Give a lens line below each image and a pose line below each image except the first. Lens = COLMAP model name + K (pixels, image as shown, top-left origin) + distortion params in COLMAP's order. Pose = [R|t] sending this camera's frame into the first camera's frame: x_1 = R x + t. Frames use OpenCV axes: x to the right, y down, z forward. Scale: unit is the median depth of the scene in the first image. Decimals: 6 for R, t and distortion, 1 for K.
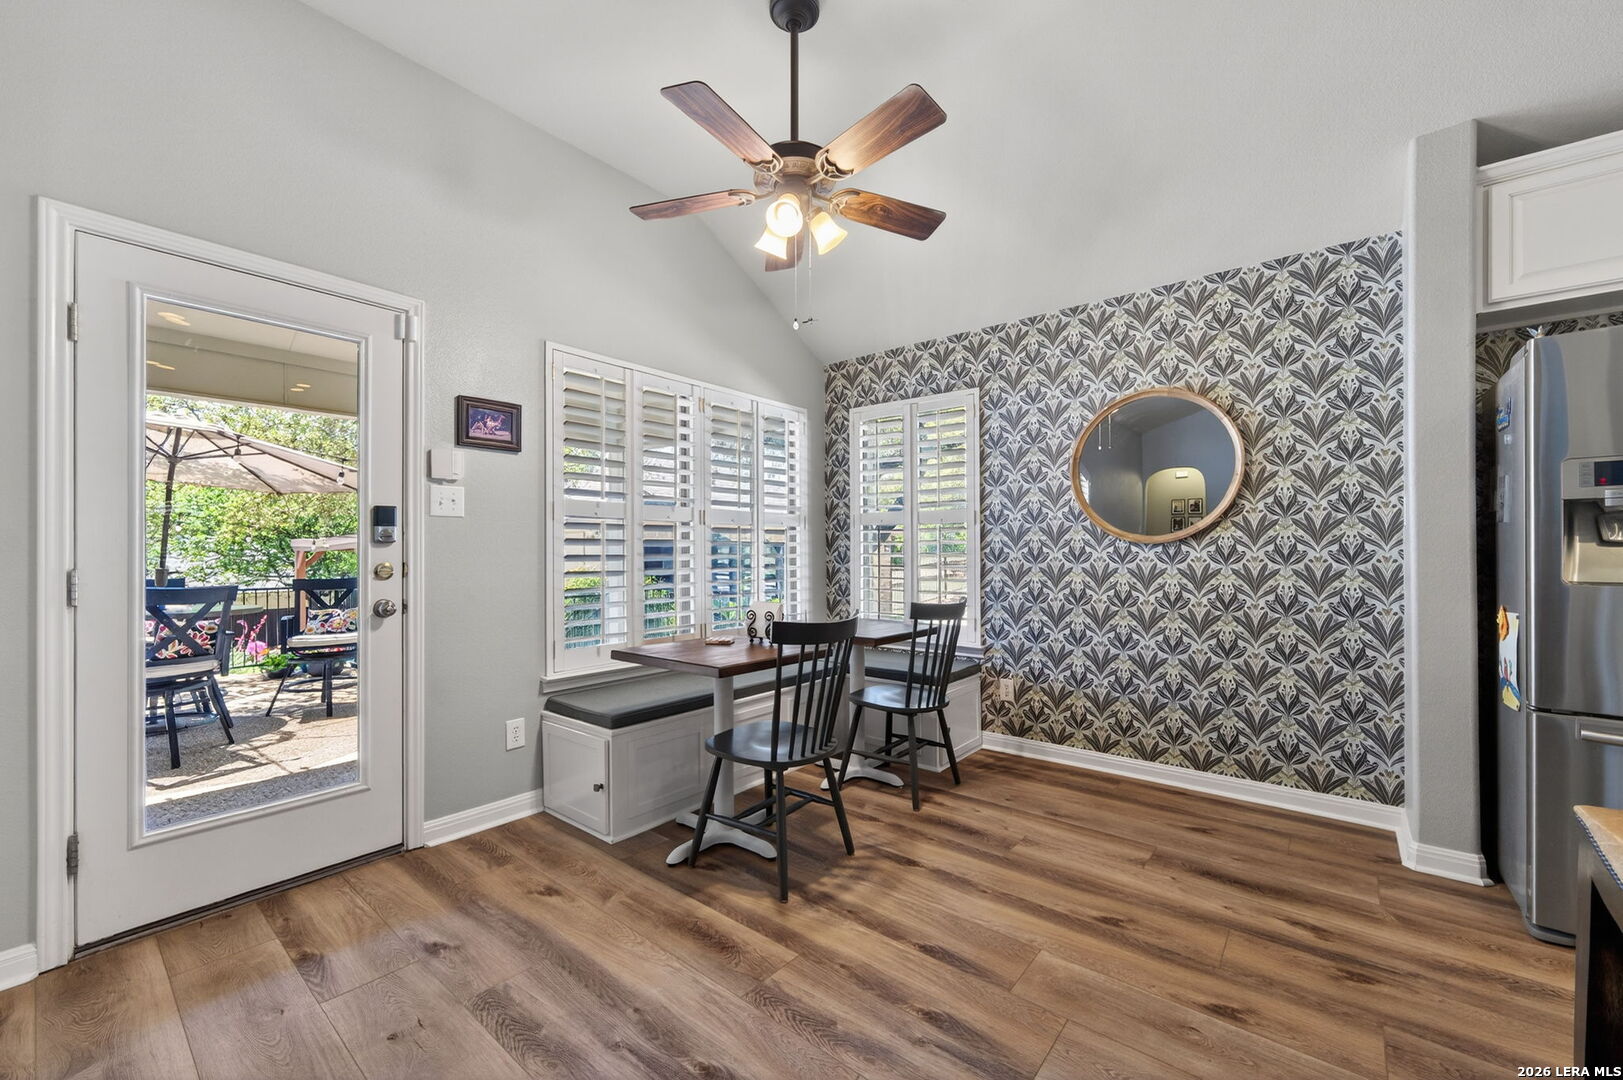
lens RADIAL K [[644.9, 0, 816.4], [0, 644.9, 542.8], [0, 0, 1]] dist [-0.000318, 0.001048]
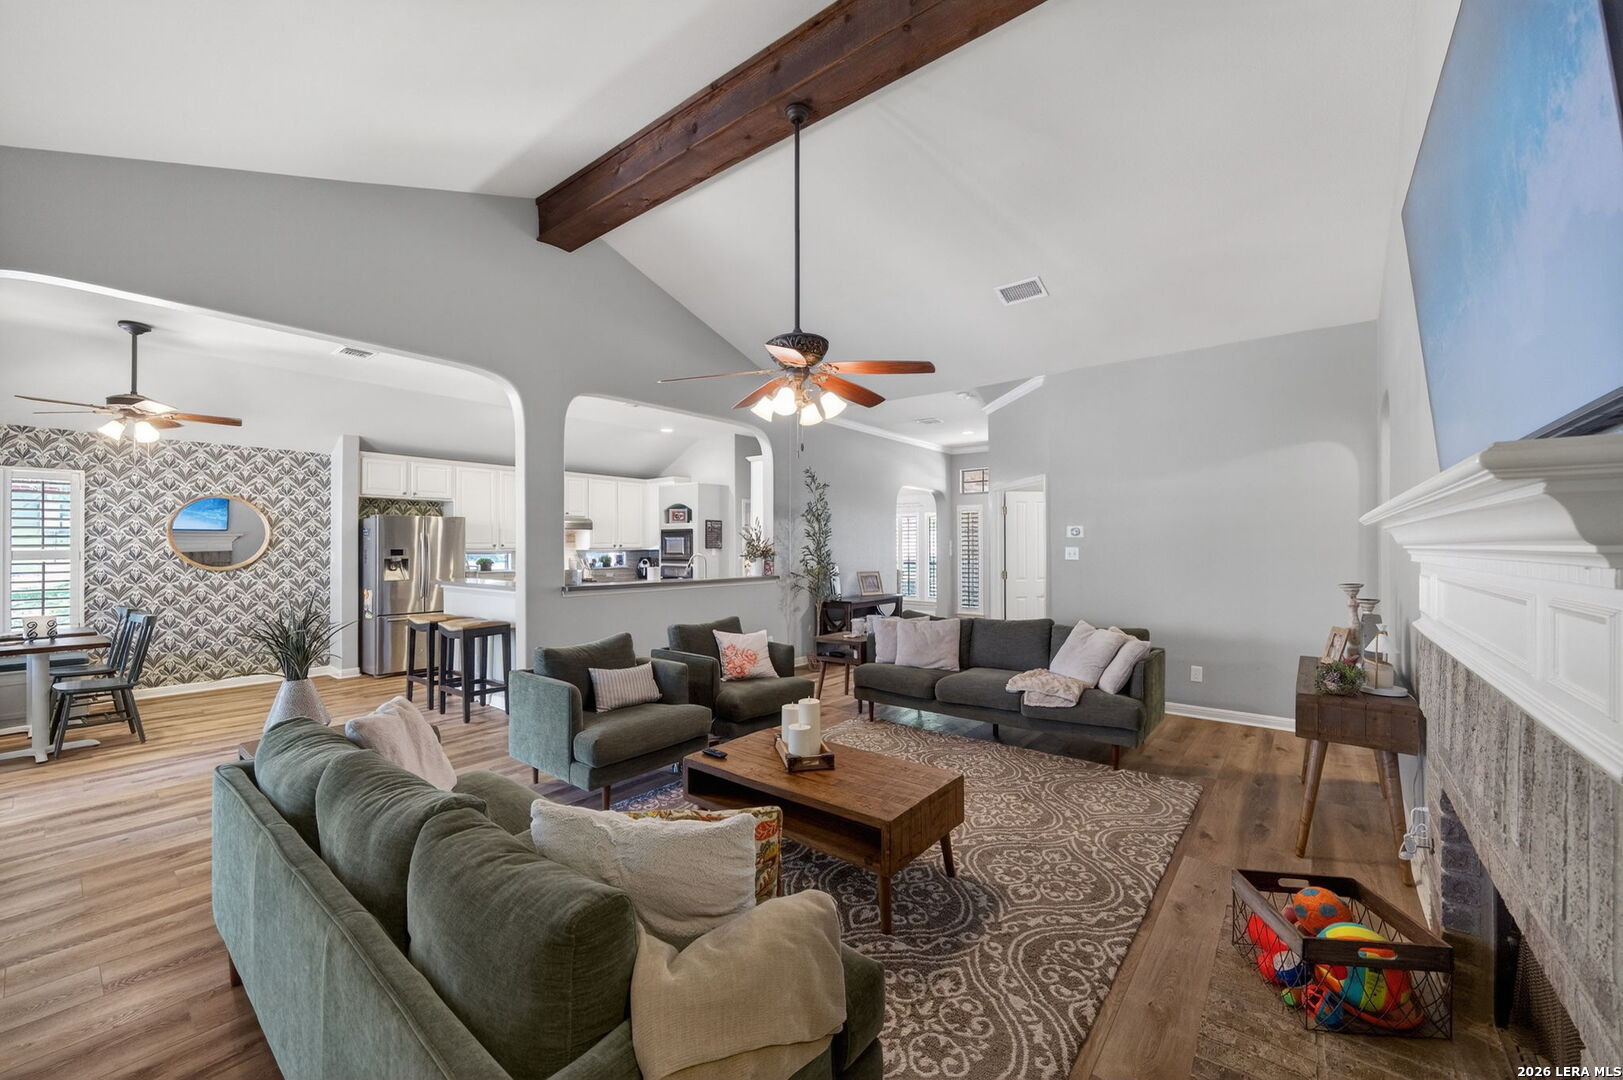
lens RADIAL K [[644.9, 0, 795.5], [0, 644.9, 546.2], [0, 0, 1]] dist [-0.000318, 0.001048]
pose [[0.015207, 0.007495, 0.999856, -1.614954], [-0.004082, 0.999964, -0.007434, -0.074715], [-0.999876, -0.003968, 0.015237, -0.911199]]
